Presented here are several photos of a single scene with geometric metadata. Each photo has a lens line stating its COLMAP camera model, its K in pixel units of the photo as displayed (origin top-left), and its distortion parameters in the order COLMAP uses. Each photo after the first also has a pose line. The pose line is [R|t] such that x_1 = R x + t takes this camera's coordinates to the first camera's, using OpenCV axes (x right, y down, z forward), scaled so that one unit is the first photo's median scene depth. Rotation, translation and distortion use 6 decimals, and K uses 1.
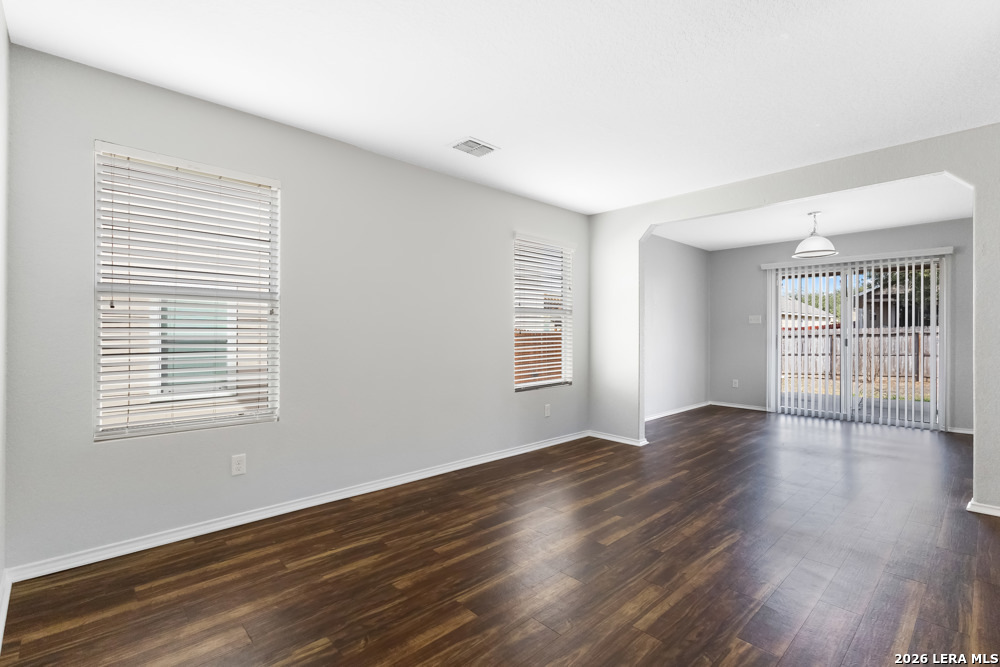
lens RADIAL K [[468.9, 0, 493.0], [0, 468.9, 337.4], [0, 0, 1]] dist [0.000316, 0.000127]
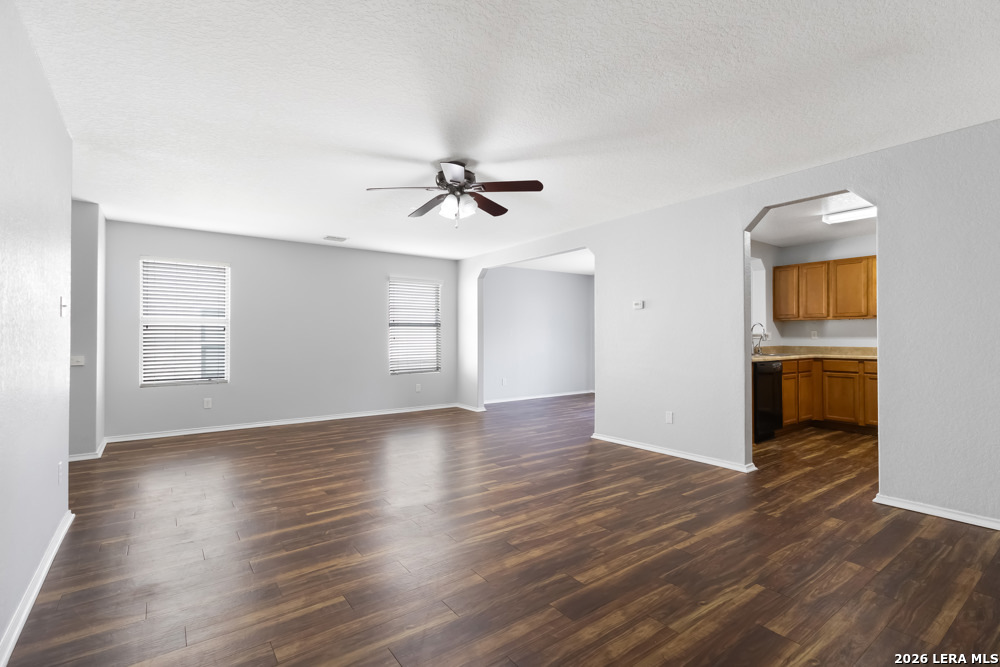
lens RADIAL K [[461.0, 0, 489.2], [0, 461.0, 332.7], [0, 0, 1]] dist [0.003013, 0.000202]
pose [[0.993101, -0.003437, -0.117212, 0.529753], [0.001295, 0.999831, -0.018341, 0.000176], [0.117256, 0.018062, 0.992937, -0.499770]]
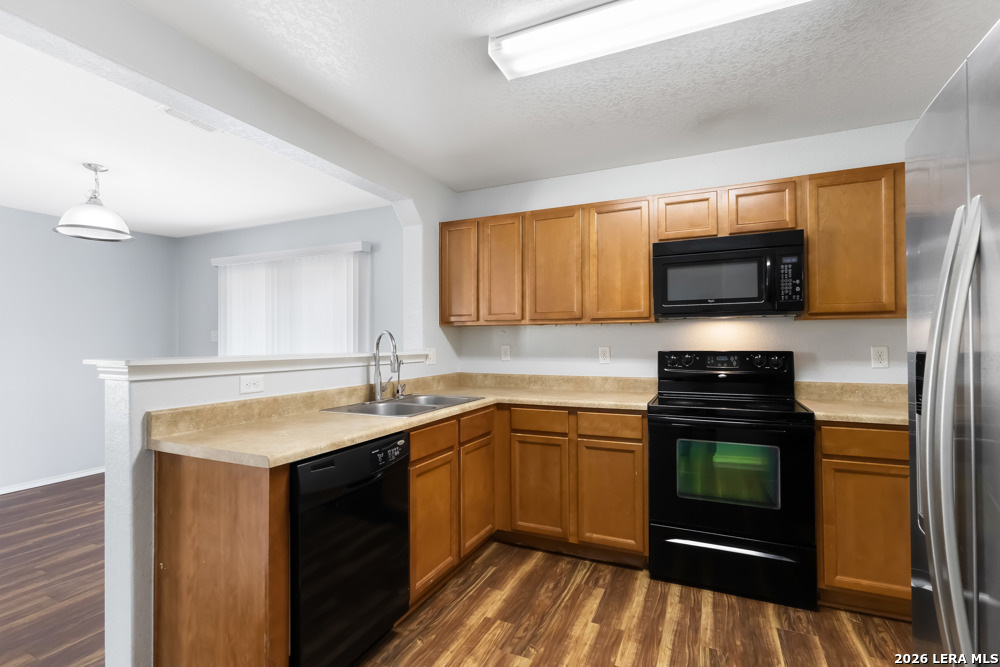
lens RADIAL K [[468.9, 0, 493.0], [0, 468.9, 337.4], [0, 0, 1]] dist [0.000316, 0.000127]
pose [[0.926883, -0.004172, 0.375327, 1.013641], [0.010851, 0.999818, -0.015684, -0.030342], [-0.375193, 0.018610, 0.926760, 0.262103]]
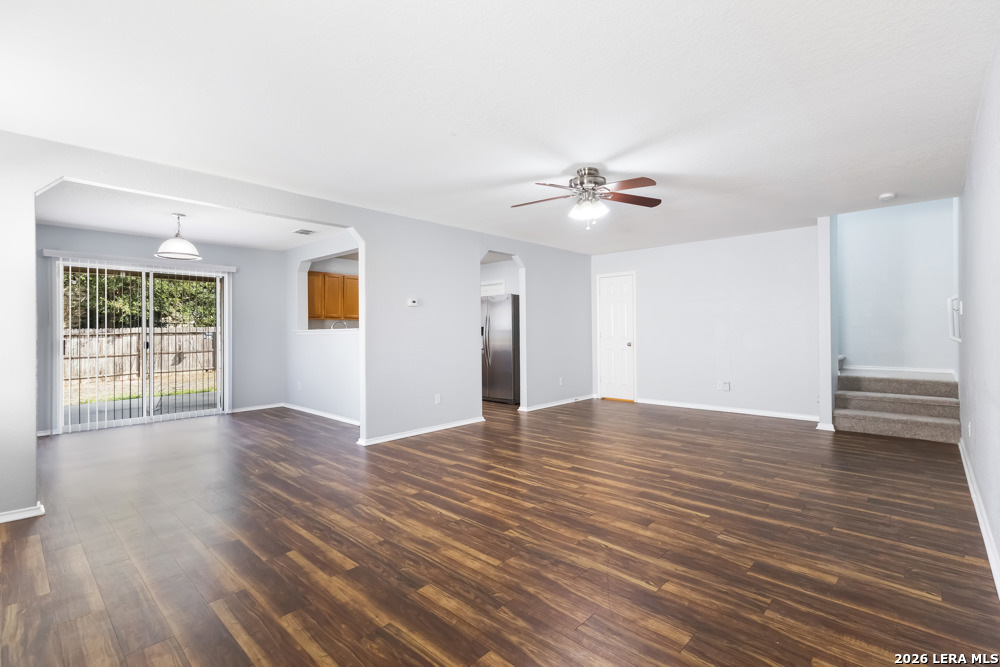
lens RADIAL K [[458.6, 0, 512.7], [0, 458.6, 330.0], [0, 0, 1]] dist [-0.003508, -0.000691]
pose [[-0.091983, 0.003485, 0.995754, -0.372733], [0.016992, 0.999854, -0.001930, -0.007075], [-0.995616, 0.016742, -0.092029, 0.419531]]
